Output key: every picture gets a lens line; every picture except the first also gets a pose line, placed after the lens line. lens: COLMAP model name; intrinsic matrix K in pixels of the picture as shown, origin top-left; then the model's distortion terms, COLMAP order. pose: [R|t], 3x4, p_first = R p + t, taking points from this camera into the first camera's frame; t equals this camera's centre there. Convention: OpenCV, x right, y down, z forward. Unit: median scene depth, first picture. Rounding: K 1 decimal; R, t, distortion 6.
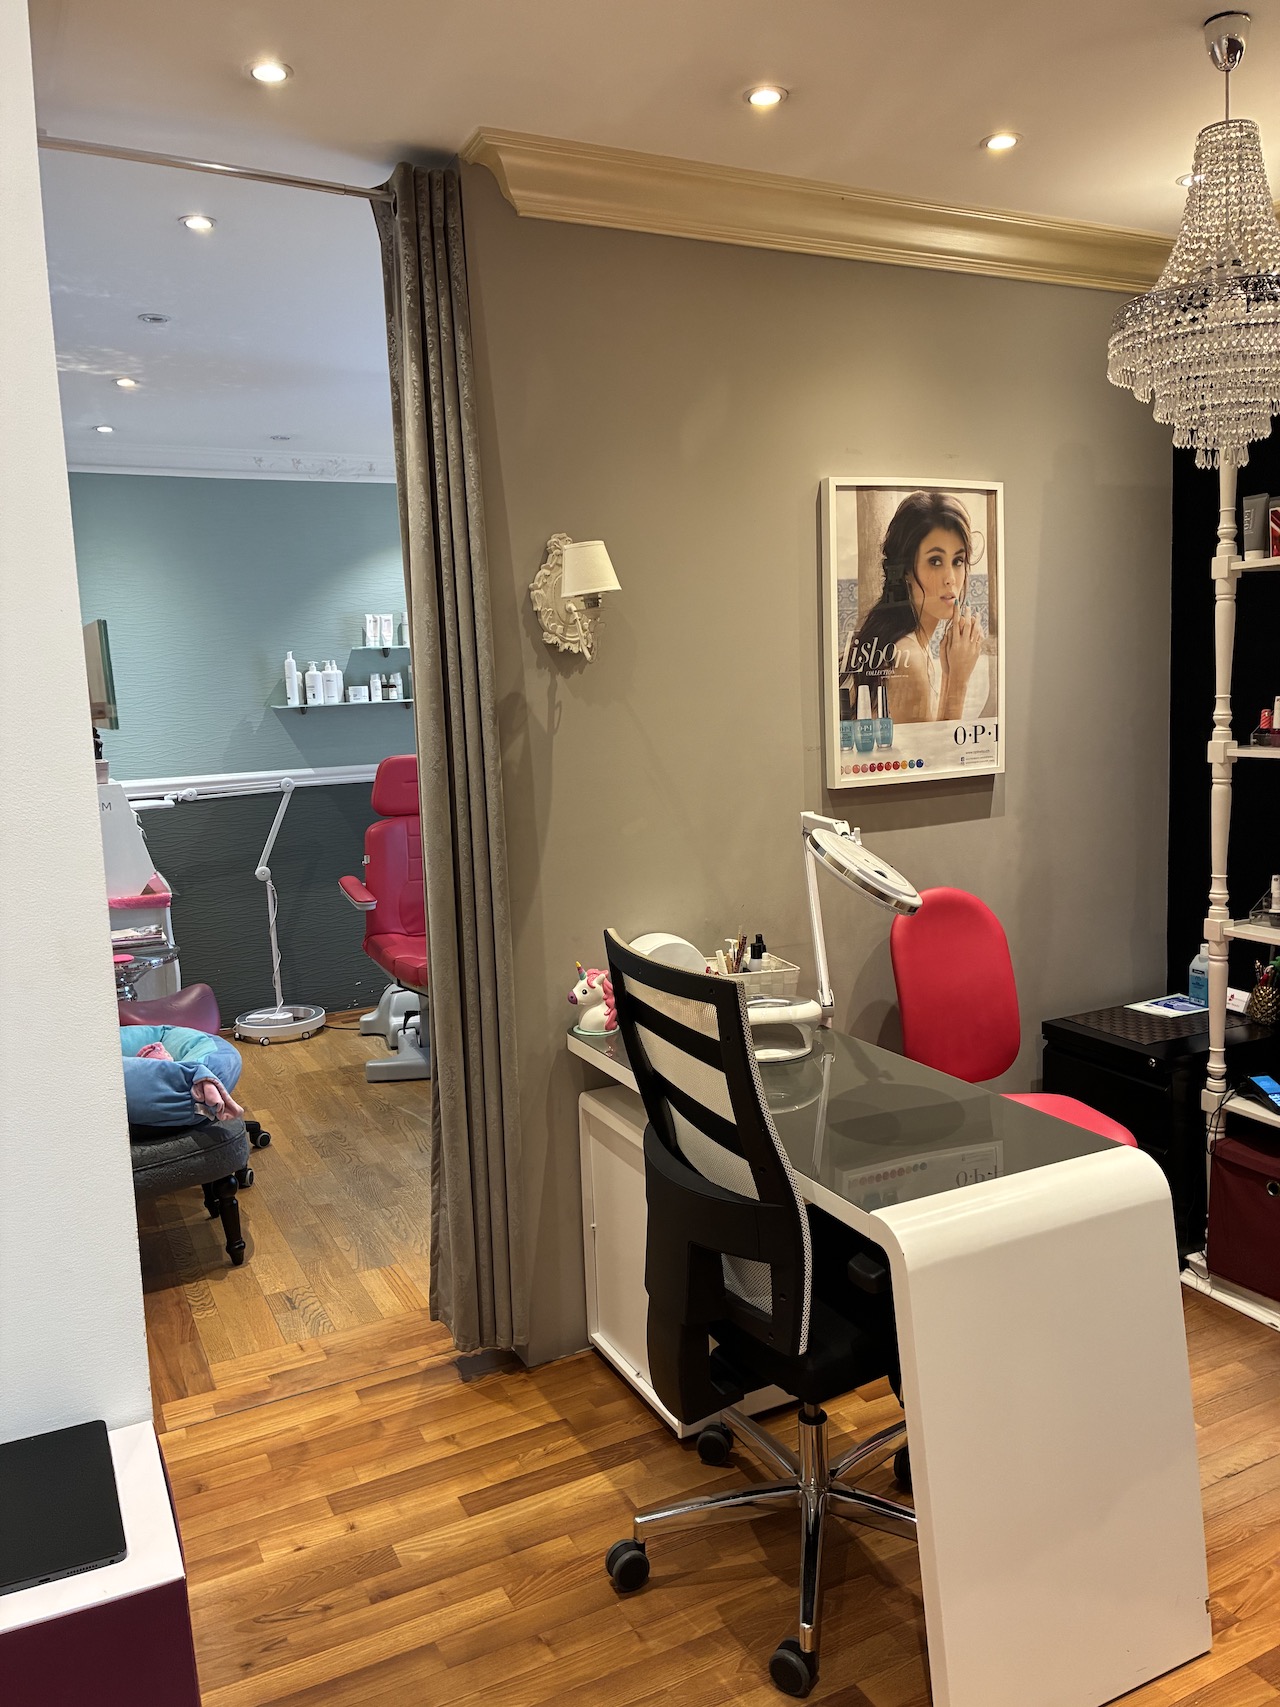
lens RADIAL K [[1297.6, 0, 632.8], [0, 1297.6, 839.5], [0, 0, 1]] dist [0.024313, 0.003995]
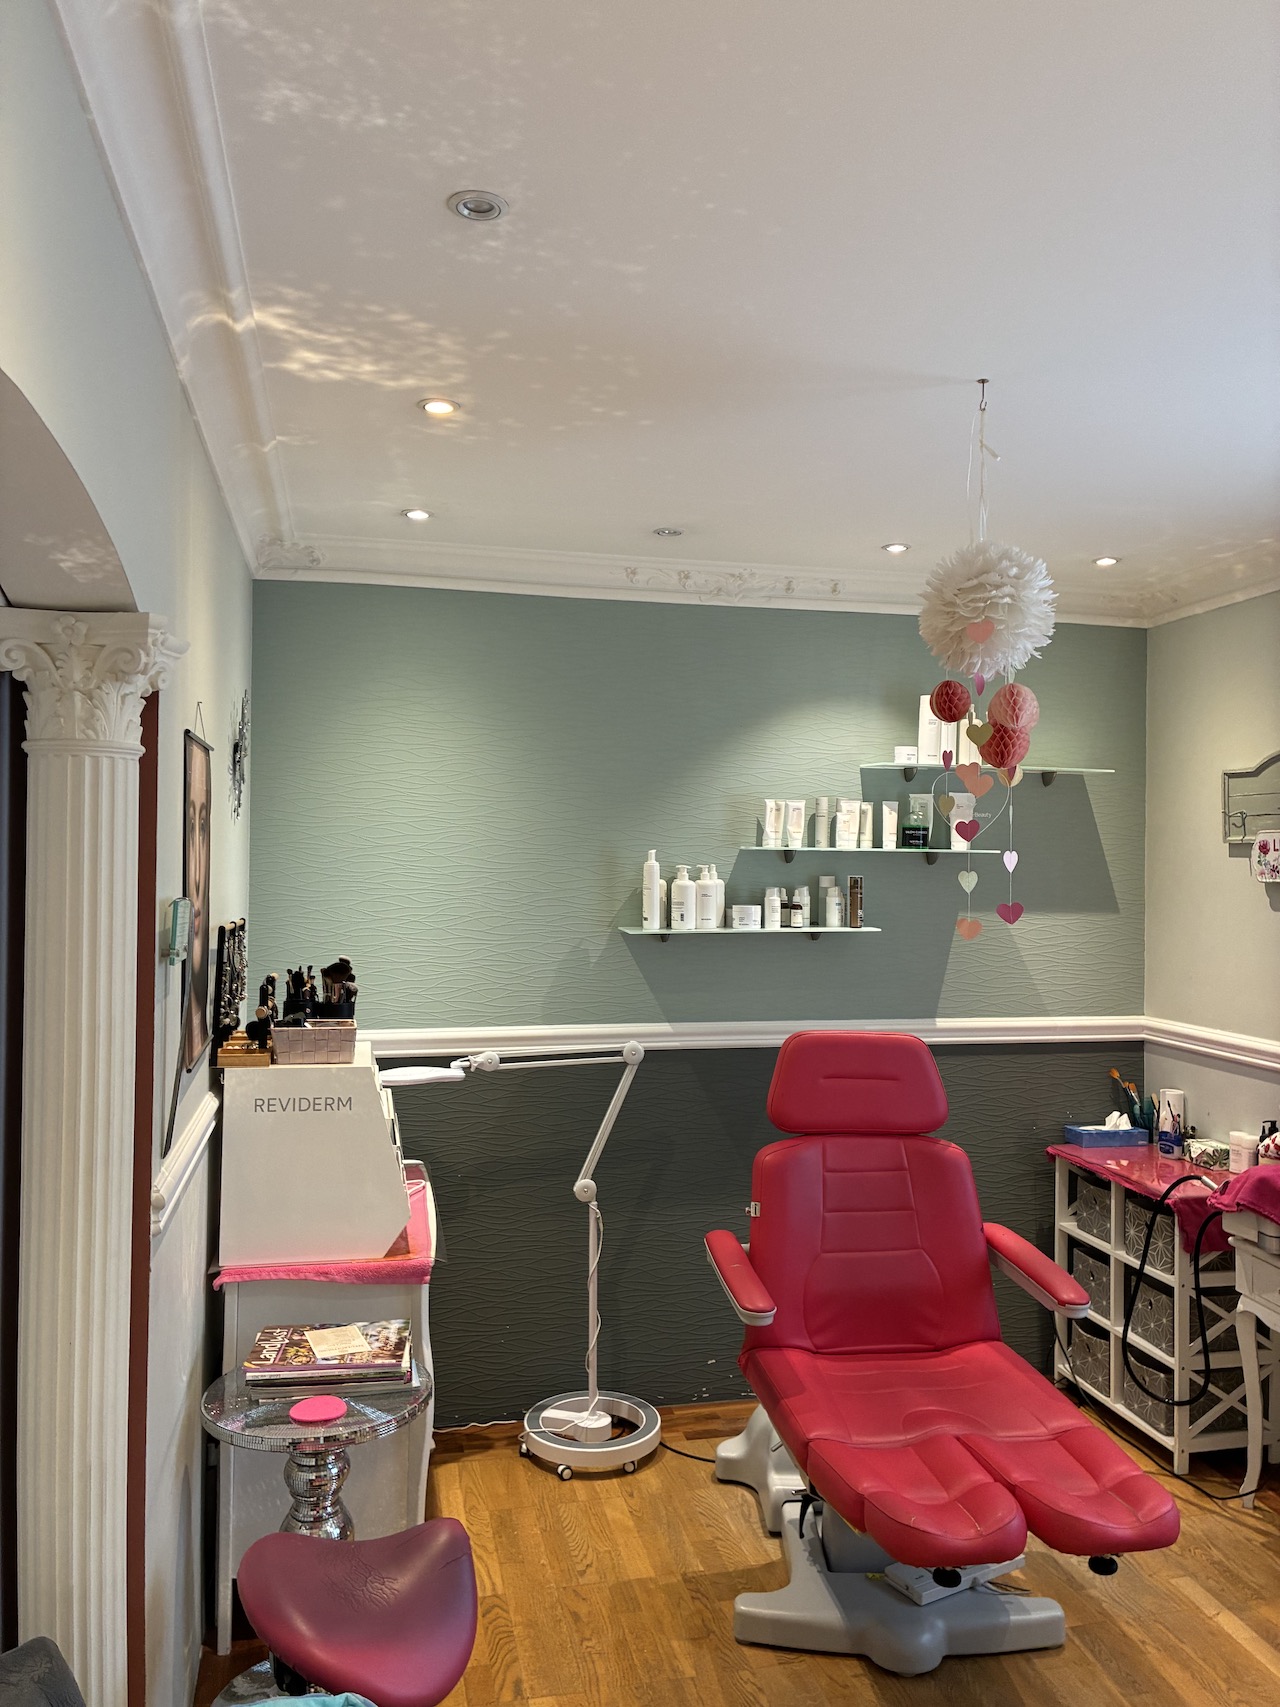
lens RADIAL K [[1297.6, 0, 640.2], [0, 1297.6, 856.5], [0, 0, 1]] dist [0.024313, 0.003995]
pose [[0.969305, 0.051169, -0.240477, -0.108800], [-0.080655, 0.990153, -0.114416, -0.064017], [0.232254, 0.130300, 0.963888, 0.355159]]
